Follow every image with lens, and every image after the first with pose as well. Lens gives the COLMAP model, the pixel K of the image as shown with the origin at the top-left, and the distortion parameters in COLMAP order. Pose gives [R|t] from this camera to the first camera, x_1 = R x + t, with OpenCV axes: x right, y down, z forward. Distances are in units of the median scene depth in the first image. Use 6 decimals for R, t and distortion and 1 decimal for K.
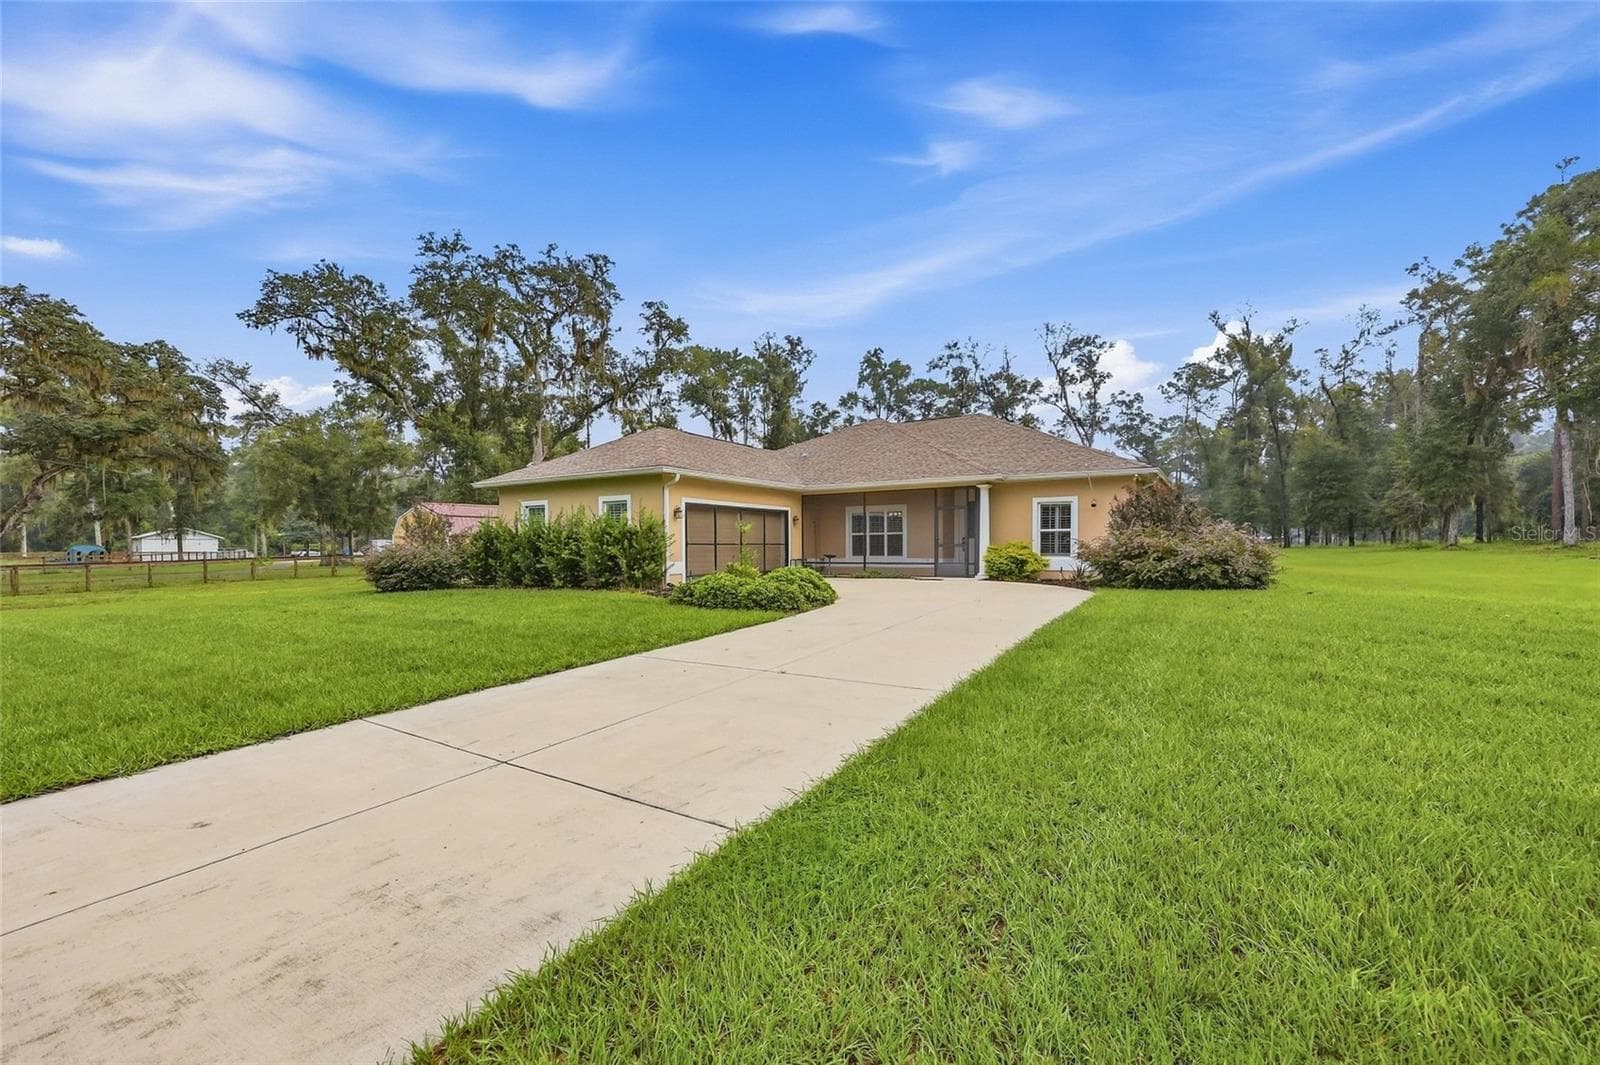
lens RADIAL K [[668.3, 0, 799.7], [0, 668.3, 562.8], [0, 0, 1]] dist [-0.001656, -0.000286]
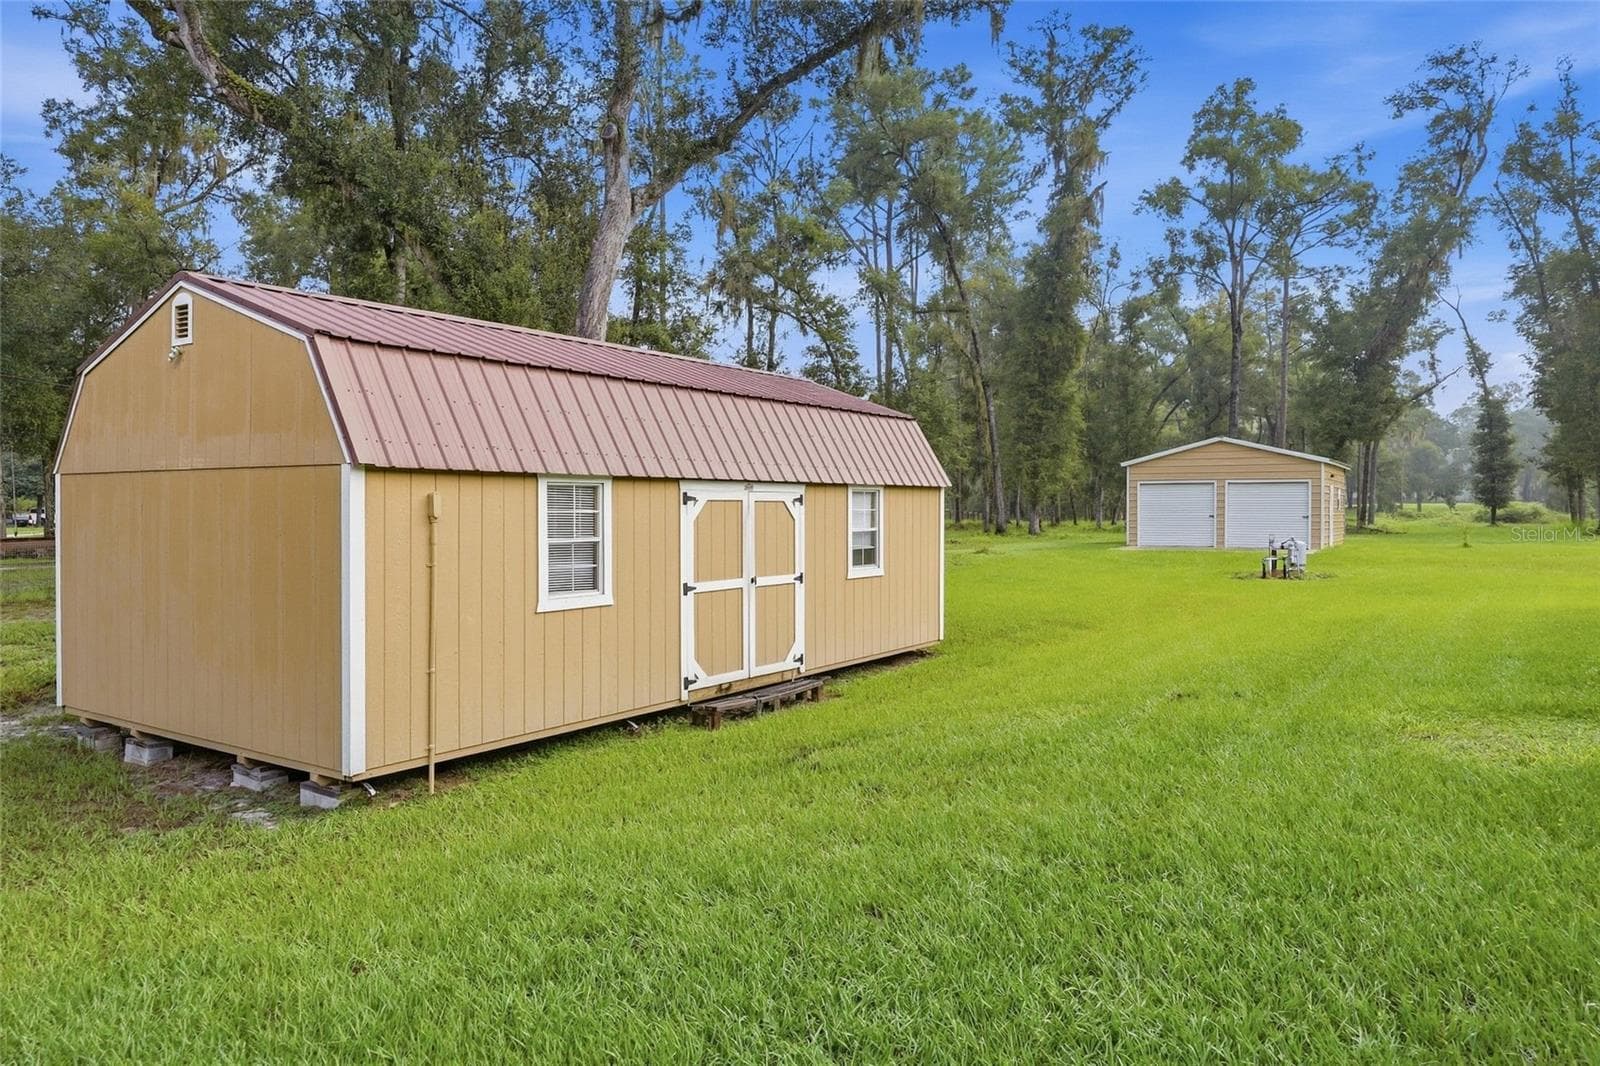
lens RADIAL K [[1057.5, 0, 800.7], [0, 1057.5, 520.0], [0, 0, 1]] dist [0.000647, 0.001575]
pose [[0.999015, 0.010491, -0.043118, -0.164392], [-0.011037, 0.999862, -0.012438, -0.010873], [0.042982, 0.012902, 0.998993, 0.302763]]
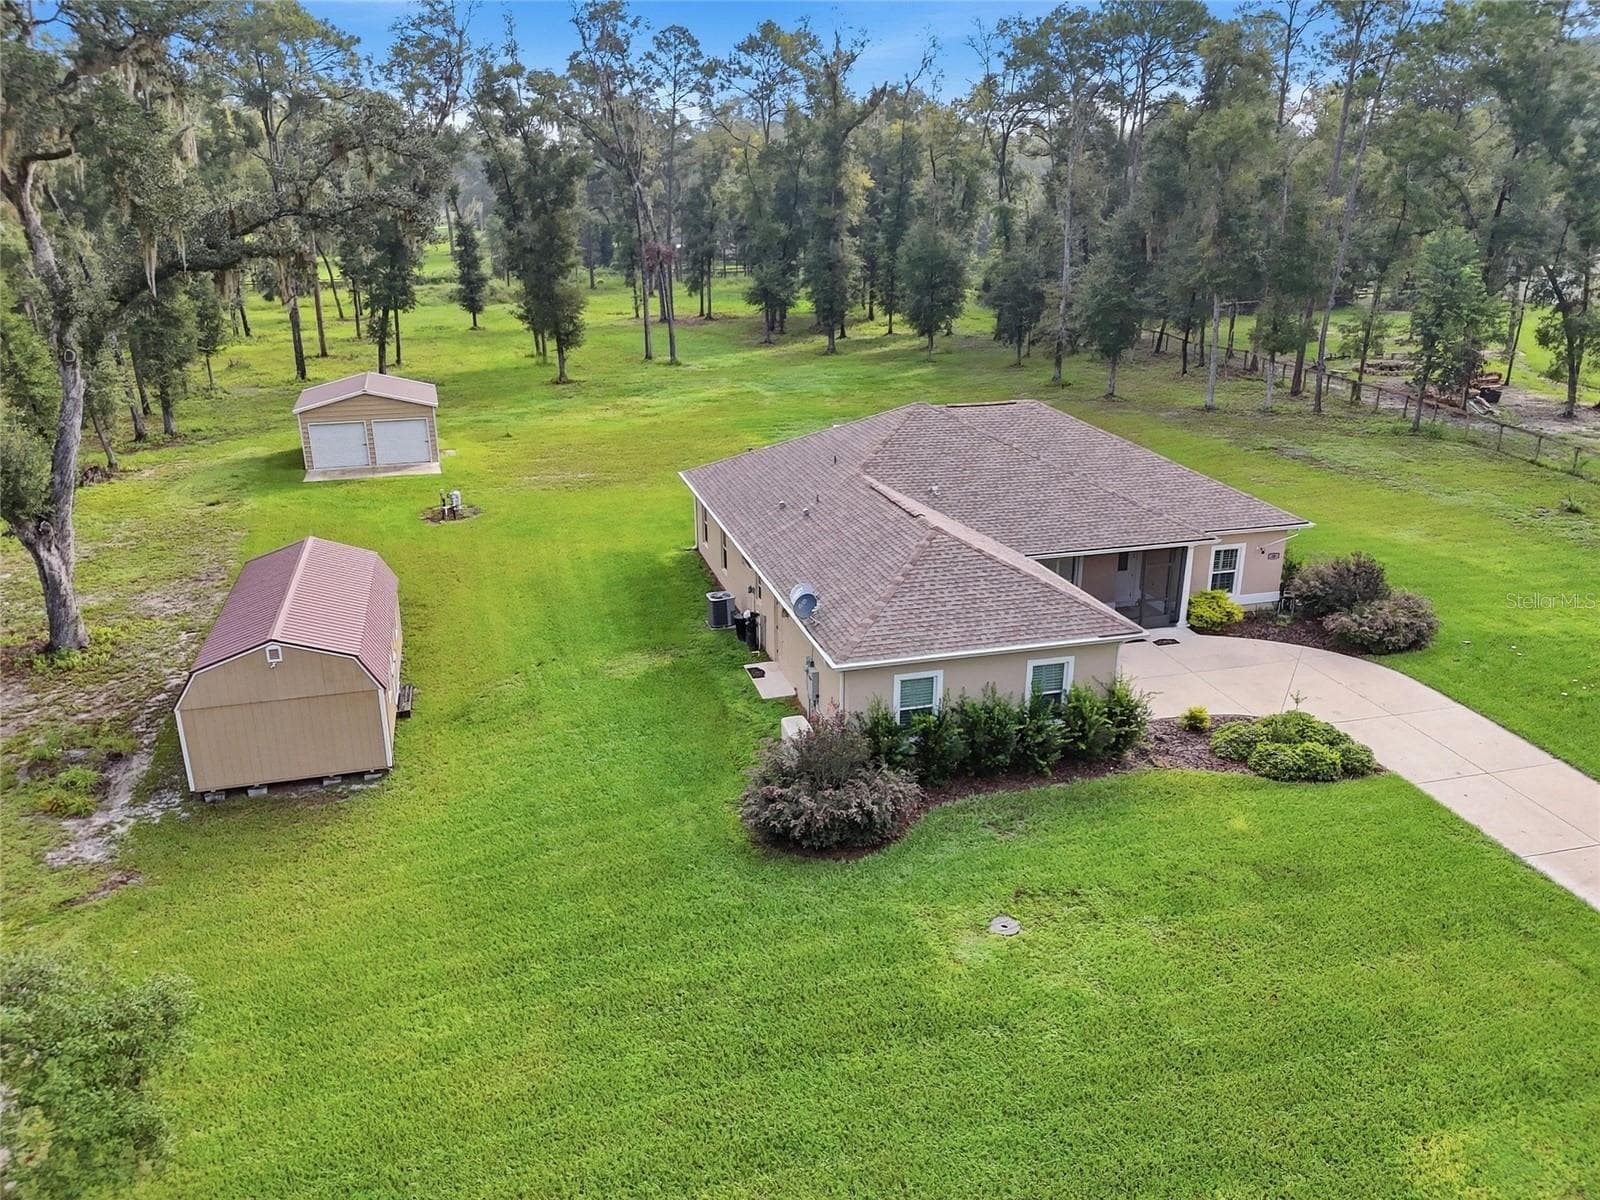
lens RADIAL K [[1165.2, 0, 787.3], [0, 1165.2, 607.6], [0, 0, 1]] dist [0.088922, -0.101930]
pose [[0.677367, -0.245096, 0.693616, -0.374034], [0.018700, 0.948299, 0.316828, -0.157419], [-0.735408, -0.201638, 0.646929, 0.061232]]
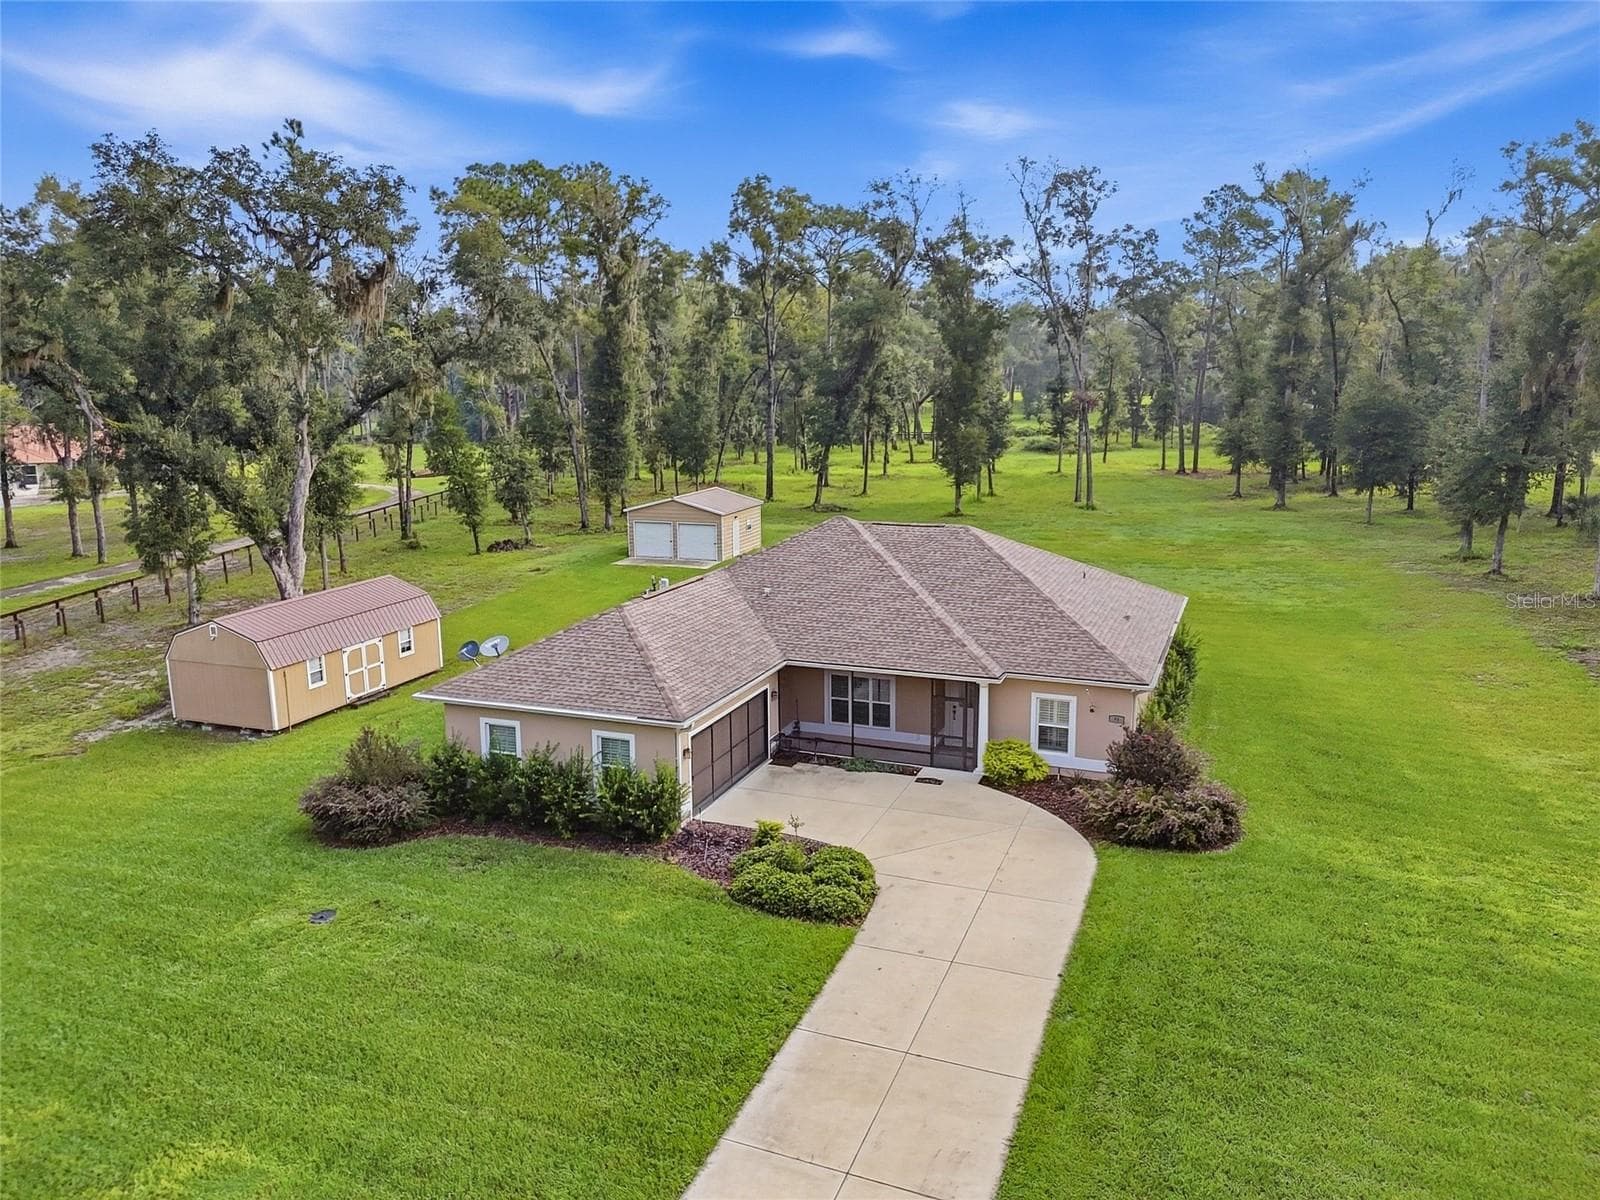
lens RADIAL K [[1165.2, 0, 787.3], [0, 1165.2, 607.6], [0, 0, 1]] dist [0.088922, -0.101930]
pose [[0.983657, -0.042541, 0.174956, -0.074297], [0.010960, 0.984033, 0.177648, -0.132455], [-0.179719, -0.172827, 0.968417, -0.142318]]
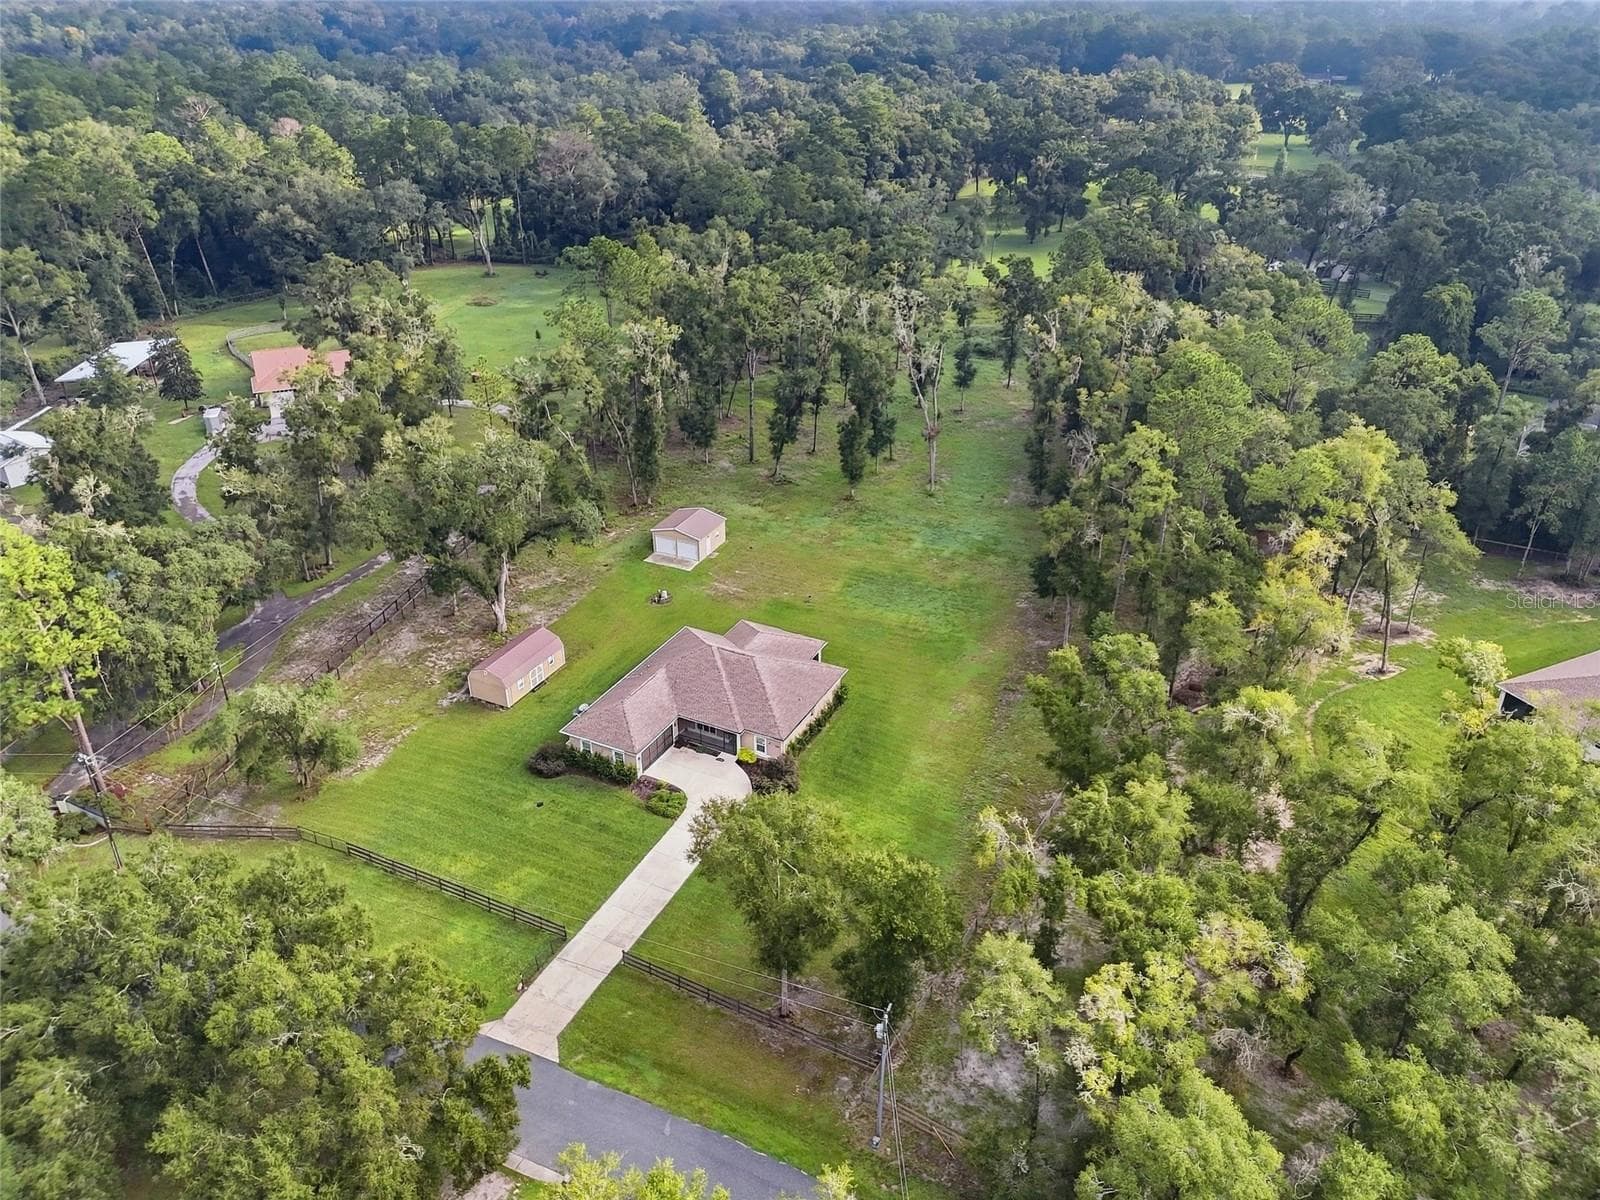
lens RADIAL K [[1165.2, 0, 787.3], [0, 1165.2, 607.6], [0, 0, 1]] dist [0.088922, -0.101930]
pose [[0.996139, -0.041687, 0.077256, 0.029274], [0.001102, 0.885921, 0.463835, -0.771559], [-0.087779, -0.461959, 0.882547, -0.859865]]
